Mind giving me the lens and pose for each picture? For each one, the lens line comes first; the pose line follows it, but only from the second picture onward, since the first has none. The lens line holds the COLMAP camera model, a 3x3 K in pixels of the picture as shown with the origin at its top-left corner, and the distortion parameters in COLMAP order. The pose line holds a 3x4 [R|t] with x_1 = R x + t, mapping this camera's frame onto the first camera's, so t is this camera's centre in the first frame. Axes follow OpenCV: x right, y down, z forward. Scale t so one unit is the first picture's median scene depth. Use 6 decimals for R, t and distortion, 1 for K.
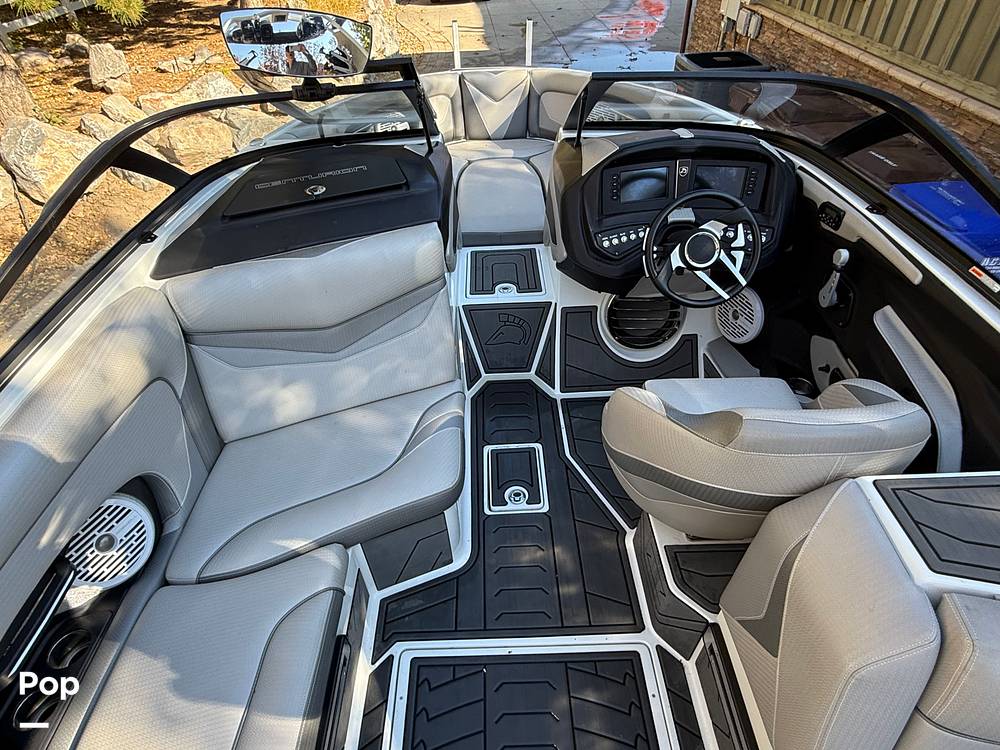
lens RADIAL K [[571.4, 0, 491.7], [0, 571.4, 370.9], [0, 0, 1]] dist [0.001992, -0.001228]
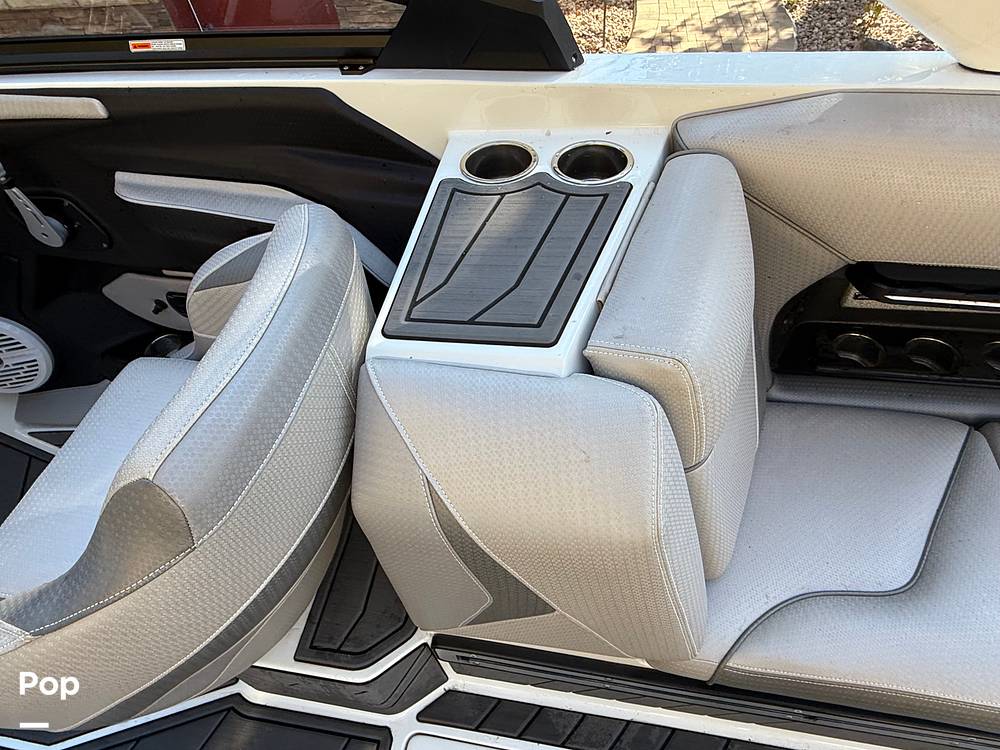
lens RADIAL K [[571.4, 0, 491.7], [0, 571.4, 370.9], [0, 0, 1]] dist [0.001992, -0.001228]
pose [[0.188749, -0.751821, 0.631774, 0.202053], [0.710535, 0.548638, 0.440609, 0.024578], [-0.677875, 0.365733, 0.637750, 0.388175]]
